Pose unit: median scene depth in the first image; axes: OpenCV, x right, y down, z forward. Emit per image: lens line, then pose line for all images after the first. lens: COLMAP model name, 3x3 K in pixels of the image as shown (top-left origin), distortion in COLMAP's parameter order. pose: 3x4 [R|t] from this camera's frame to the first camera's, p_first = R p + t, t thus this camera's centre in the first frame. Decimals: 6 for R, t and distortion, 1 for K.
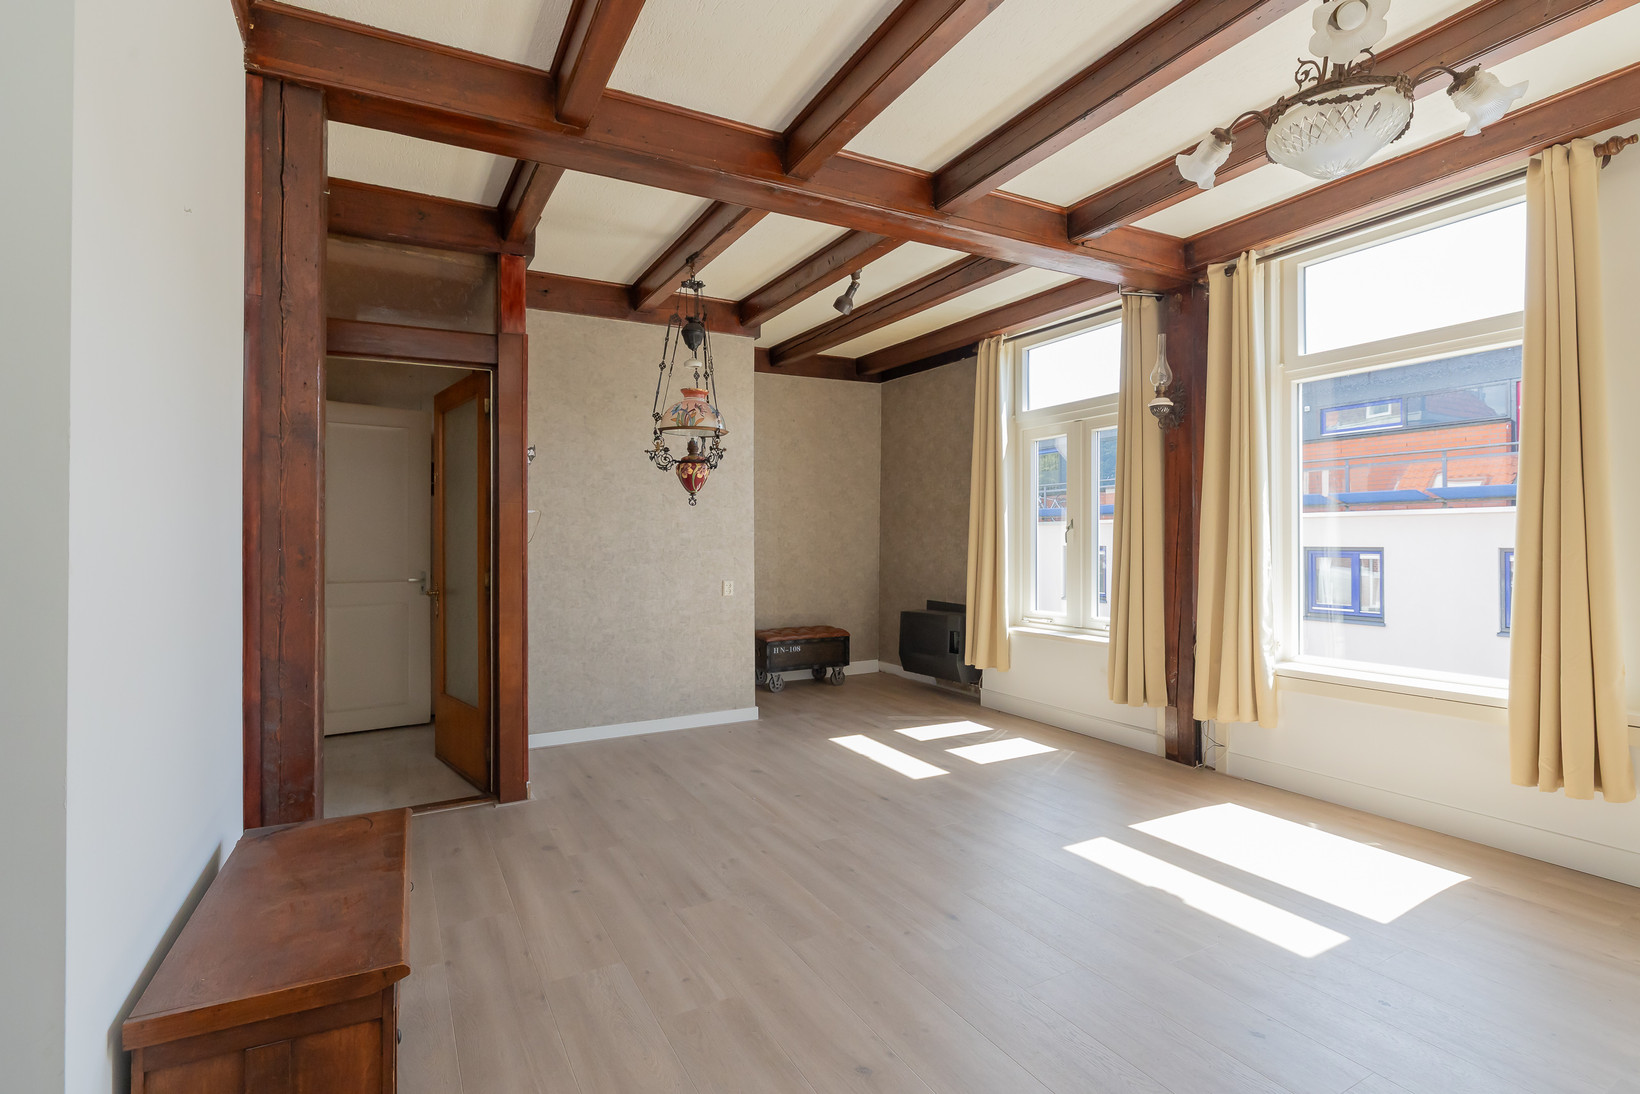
lens RADIAL K [[777.8, 0, 823.0], [0, 777.8, 533.1], [0, 0, 1]] dist [0.002473, 0.000702]
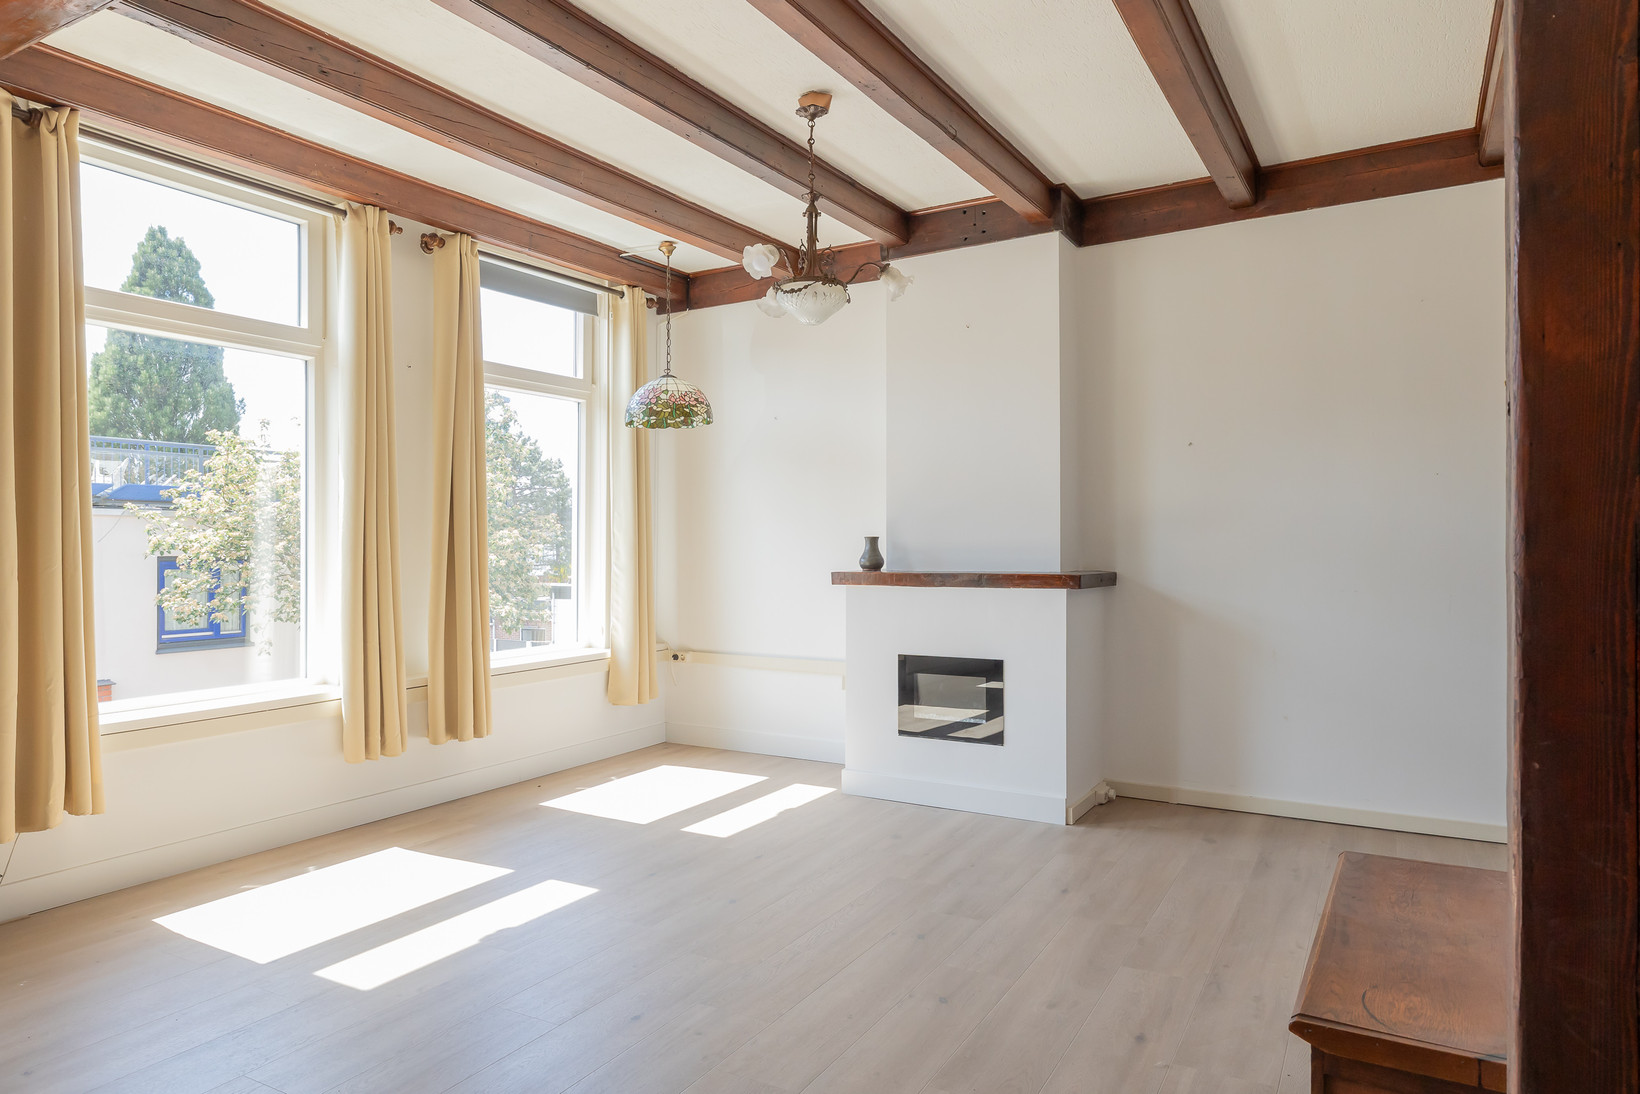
lens RADIAL K [[1021.3, 0, 816.3], [0, 1021.3, 548.6], [0, 0, 1]] dist [-0.001566, 0.002217]
pose [[-0.510322, 0.005796, 0.859964, -0.589151], [-0.001629, 0.999969, -0.007707, 0.022172], [-0.859982, -0.005333, -0.510297, 0.996356]]
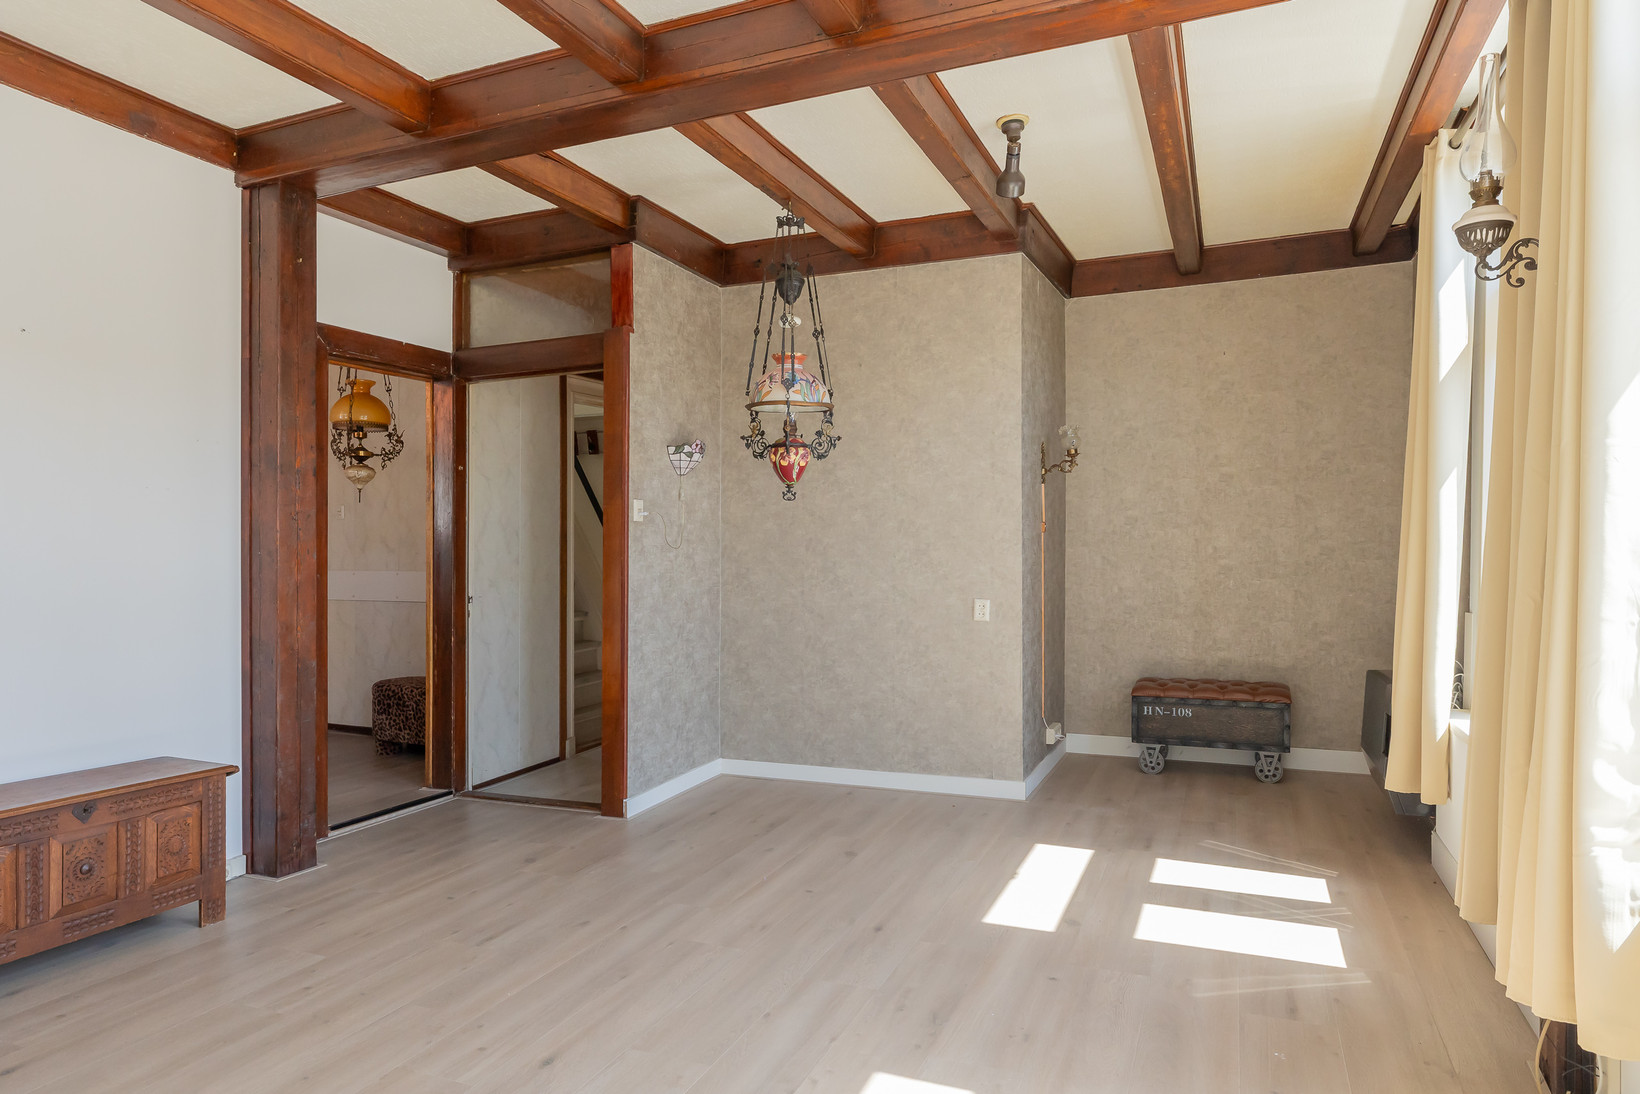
lens RADIAL K [[1021.3, 0, 834.3], [0, 1021.3, 544.3], [0, 0, 1]] dist [-0.001566, 0.002217]
pose [[0.625594, 0.001199, -0.780148, 0.790634], [0.009443, 0.999914, 0.009109, 0.000143], [0.780092, -0.013066, 0.625529, 0.448851]]
